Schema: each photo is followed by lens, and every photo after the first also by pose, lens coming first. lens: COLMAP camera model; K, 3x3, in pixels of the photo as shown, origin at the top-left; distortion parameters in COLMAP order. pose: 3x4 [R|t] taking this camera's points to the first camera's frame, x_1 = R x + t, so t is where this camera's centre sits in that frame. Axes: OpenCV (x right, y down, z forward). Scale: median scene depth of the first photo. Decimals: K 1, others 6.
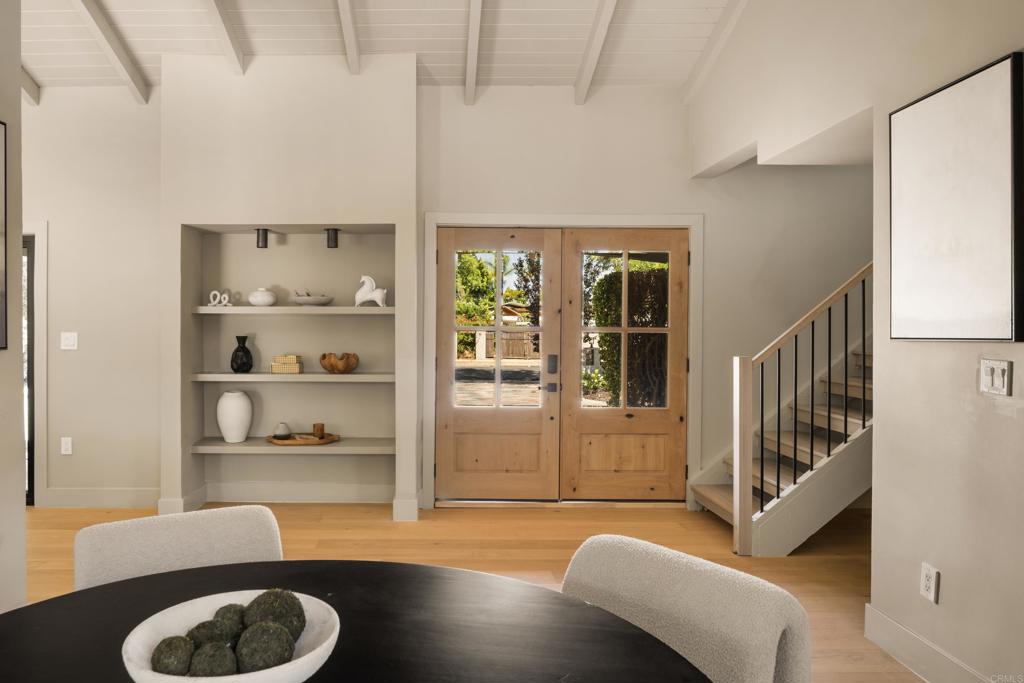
lens RADIAL K [[700.4, 0, 509.8], [0, 700.4, 334.0], [0, 0, 1]] dist [0.029076, 0.001569]
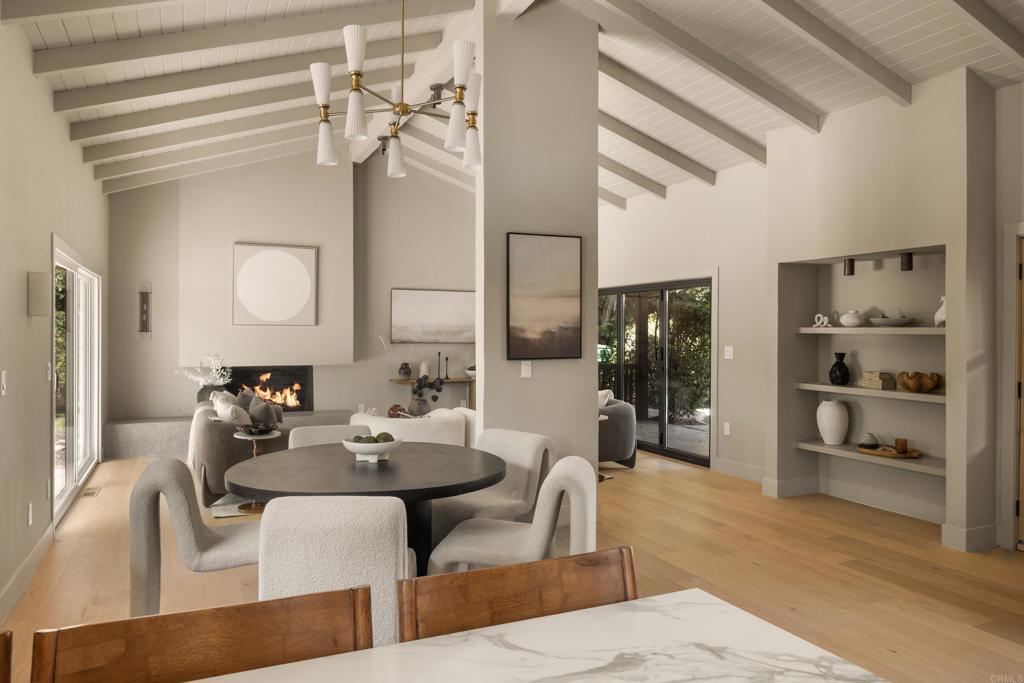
lens RADIAL K [[700.4, 0, 509.8], [0, 700.4, 334.0], [0, 0, 1]] dist [0.029076, 0.001569]
pose [[0.448582, 0.003555, -0.893735, 0.408400], [-0.015954, 0.999865, -0.004031, -0.014588], [0.893600, 0.016067, 0.448577, 0.006700]]
